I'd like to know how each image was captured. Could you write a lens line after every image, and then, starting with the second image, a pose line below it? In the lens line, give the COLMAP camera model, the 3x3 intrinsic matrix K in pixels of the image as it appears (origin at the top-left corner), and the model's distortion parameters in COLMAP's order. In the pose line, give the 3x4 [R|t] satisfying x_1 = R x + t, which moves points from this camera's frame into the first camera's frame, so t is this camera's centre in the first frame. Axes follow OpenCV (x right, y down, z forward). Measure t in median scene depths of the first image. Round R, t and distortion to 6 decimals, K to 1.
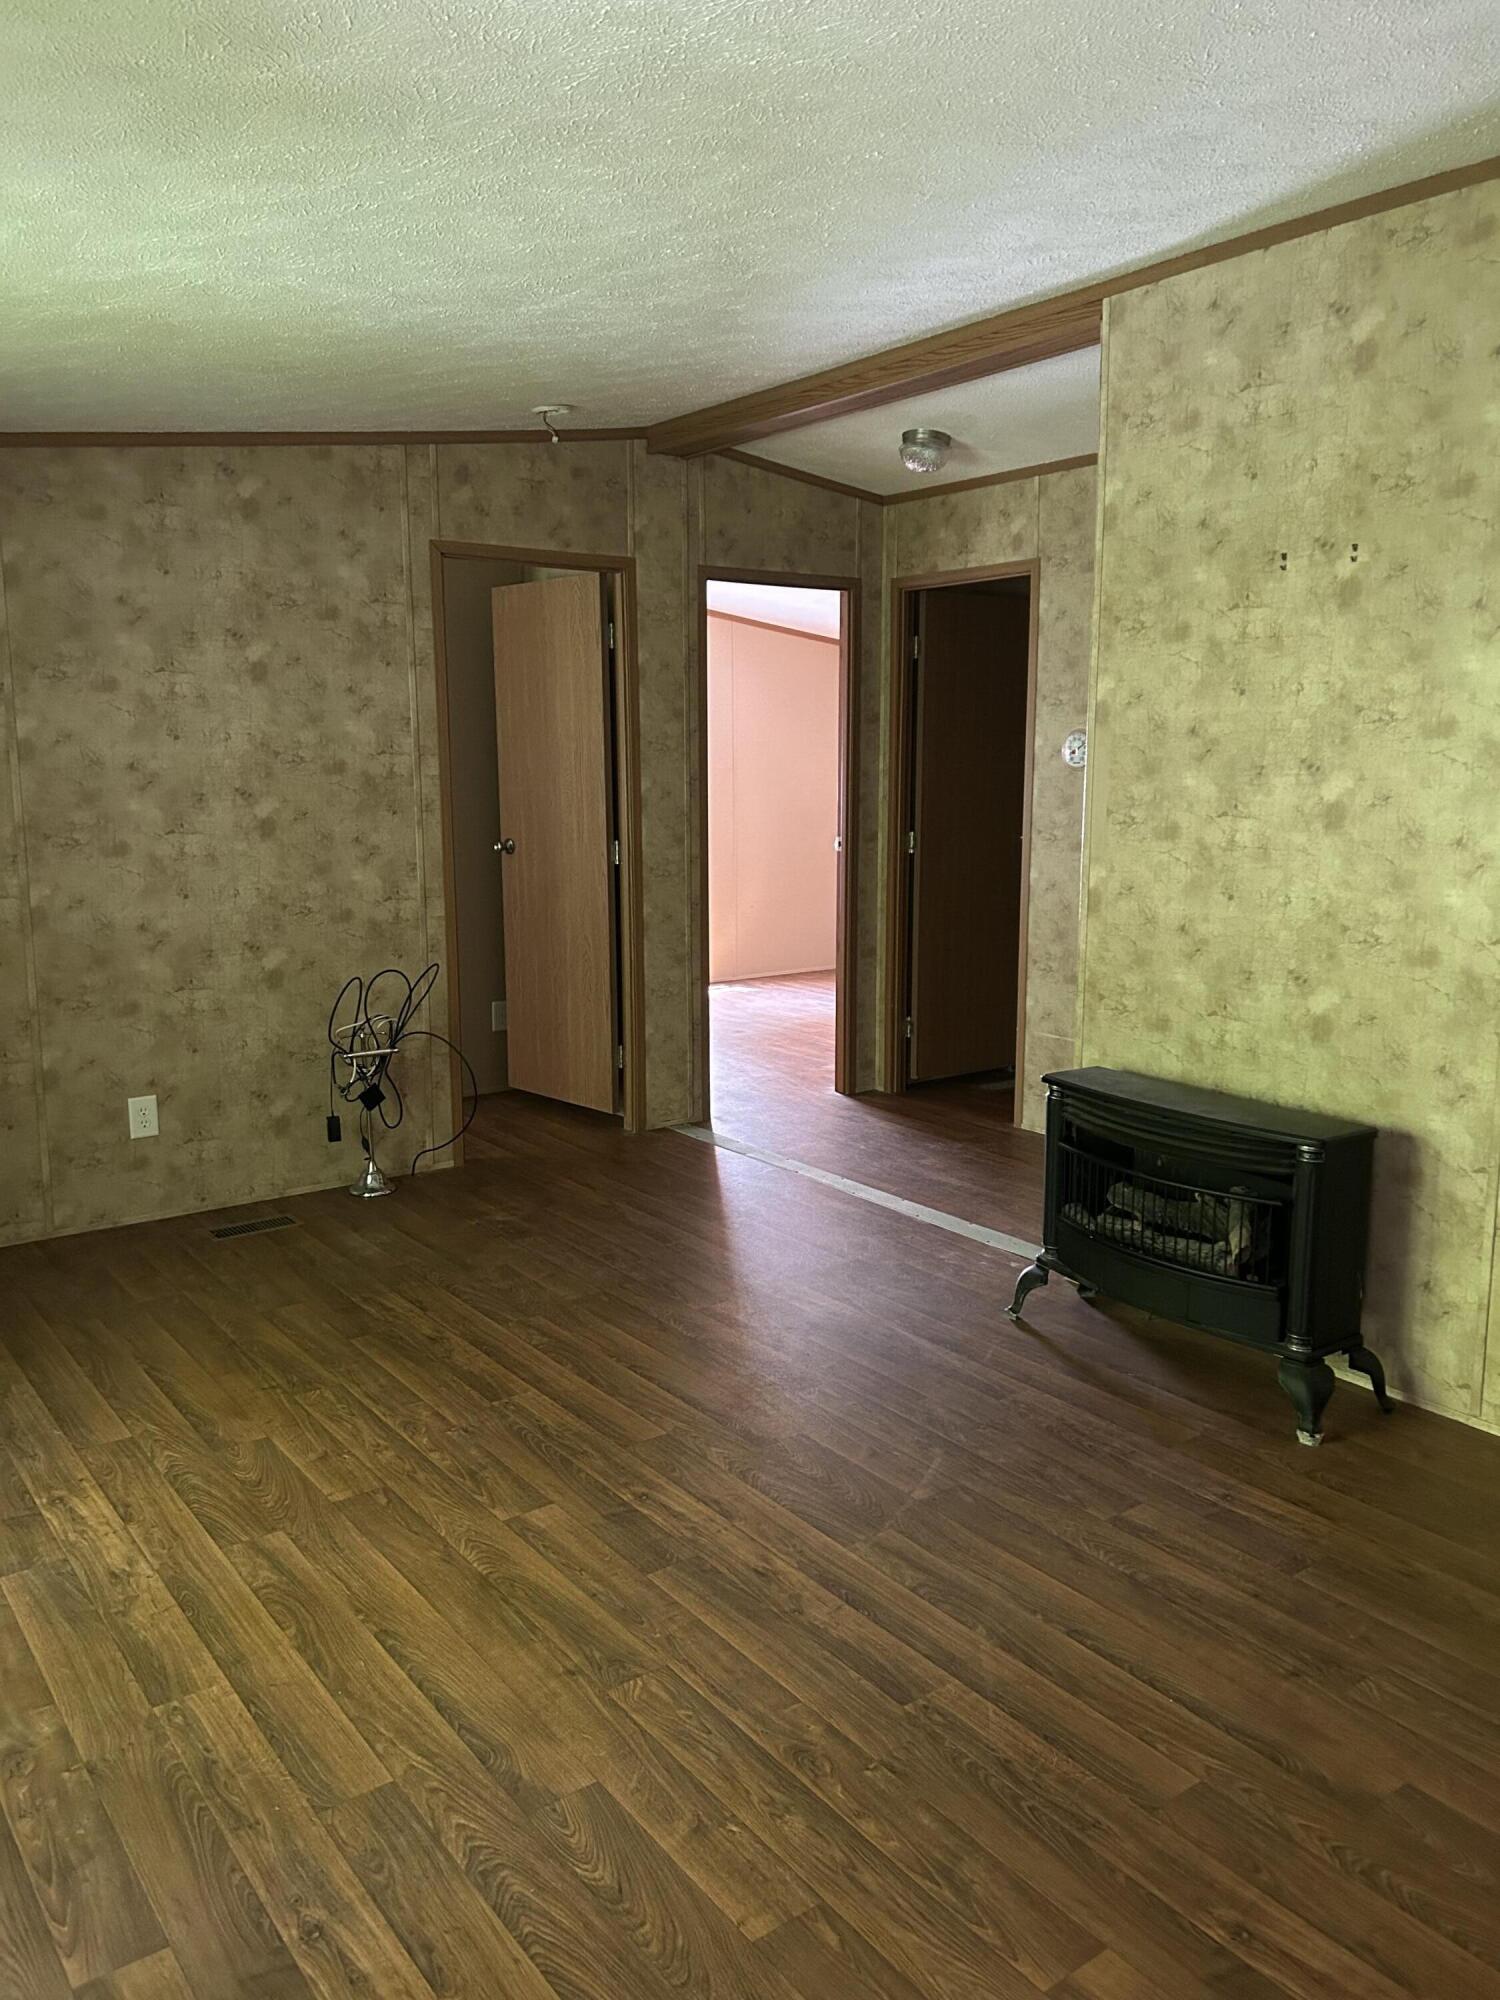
lens RADIAL K [[1491.1, 0, 758.8], [0, 1491.1, 1007.4], [0, 0, 1]] dist [0.055594, -0.058504]
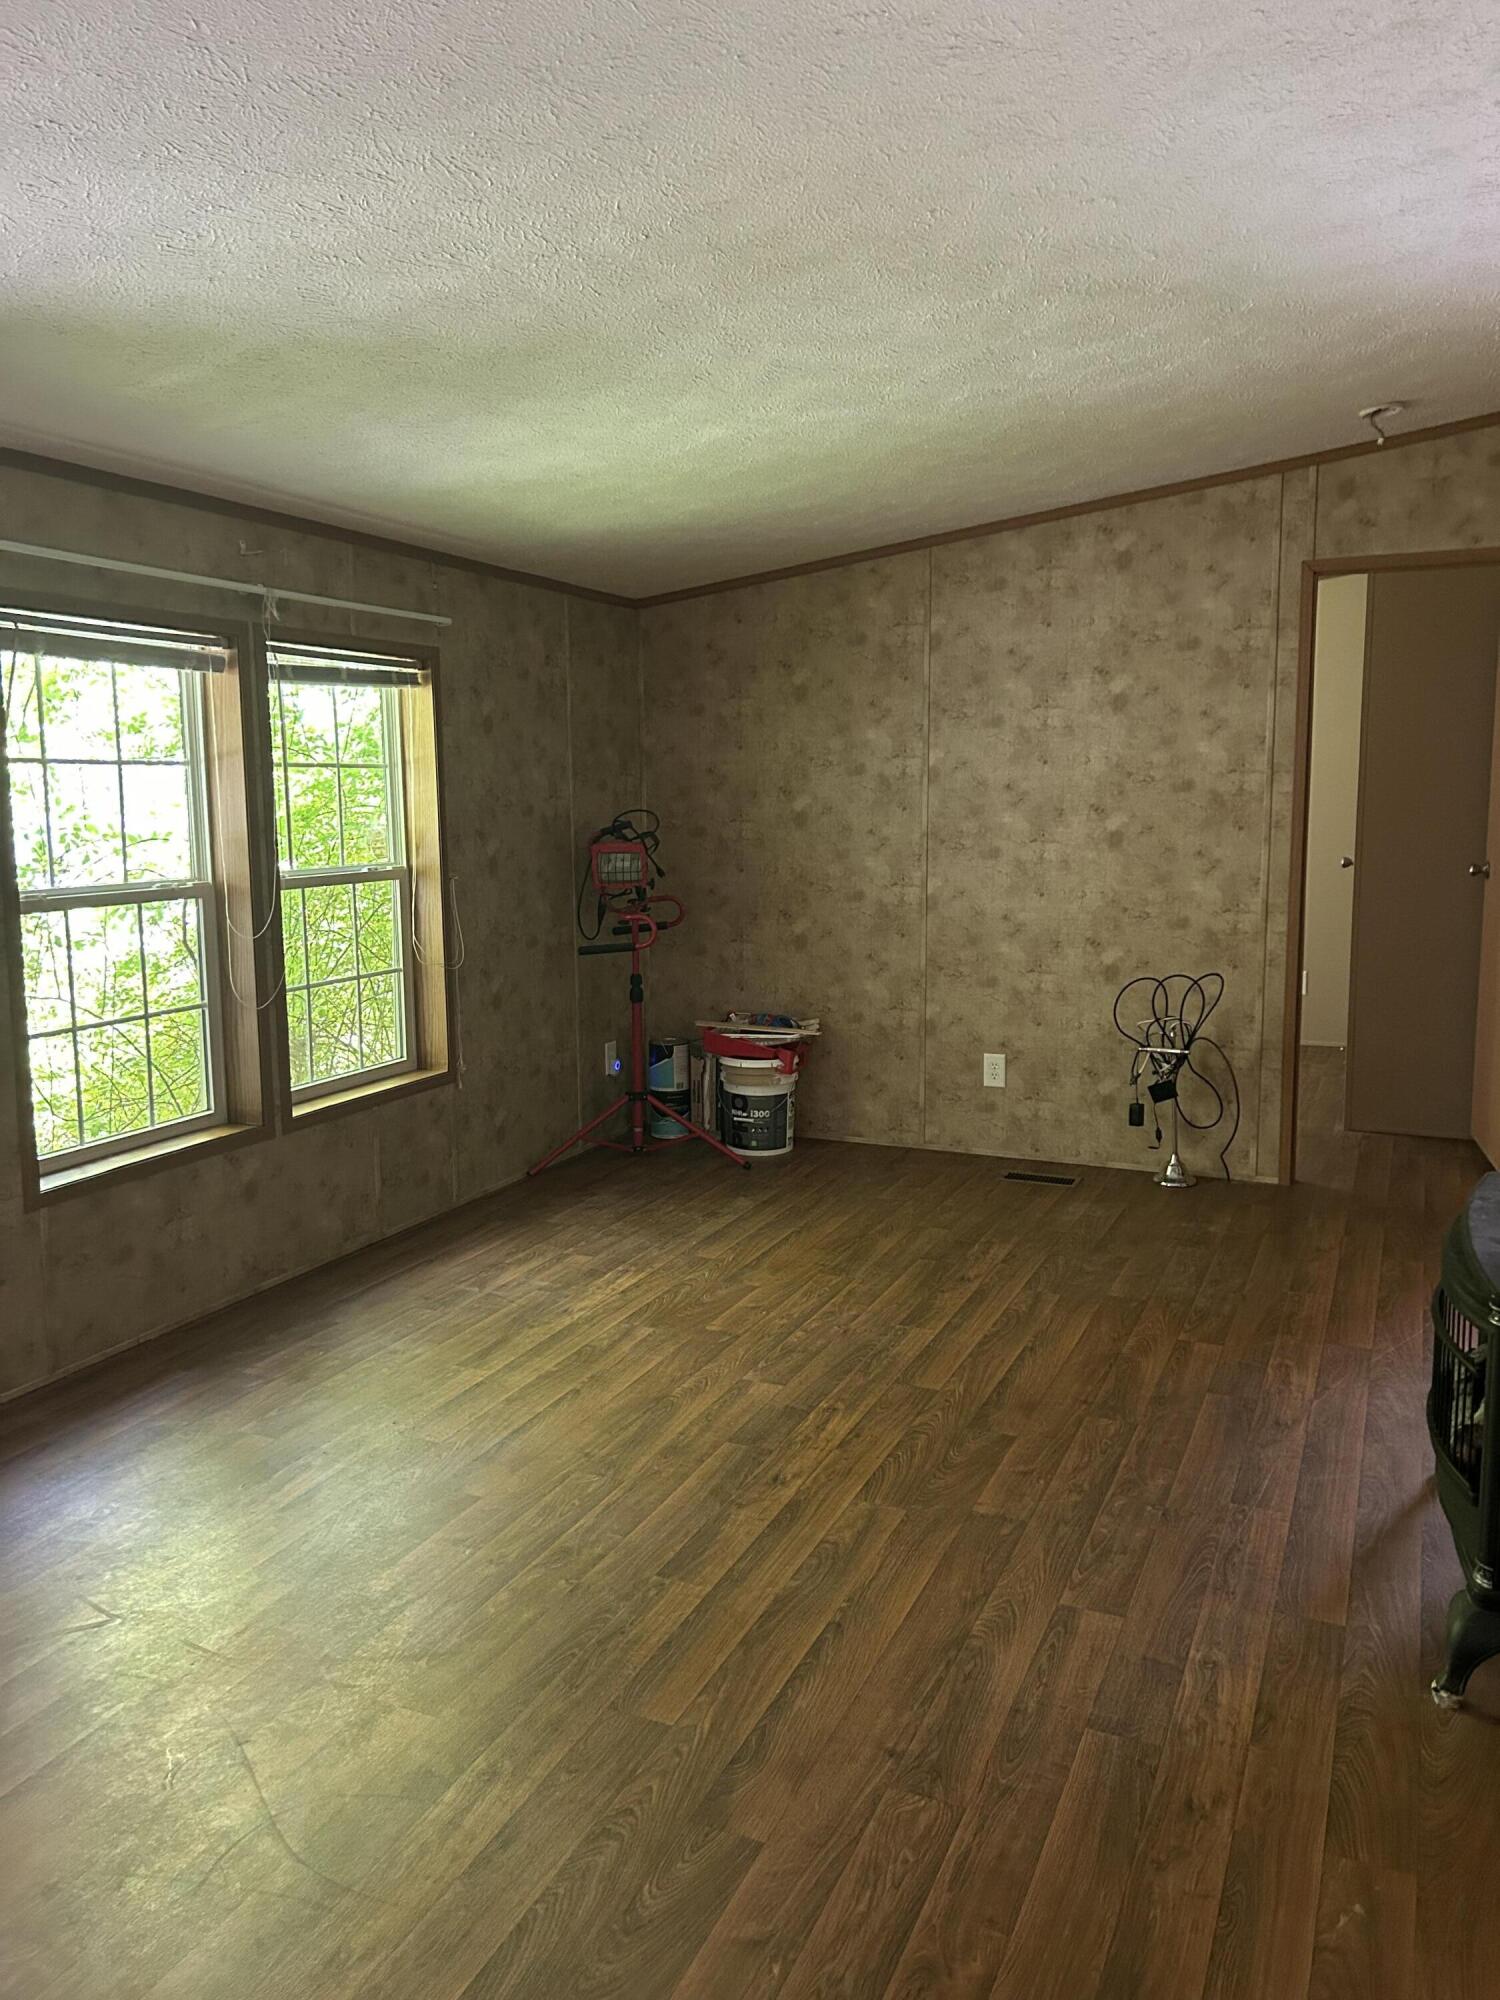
lens RADIAL K [[1491.1, 0, 764.5], [0, 1491.1, 995.7], [0, 0, 1]] dist [0.055594, -0.058504]
pose [[0.493531, 0.117289, -0.861783, 0.598838], [-0.138106, 0.988862, 0.055494, -0.032690], [0.858693, 0.091629, 0.504232, 0.240323]]
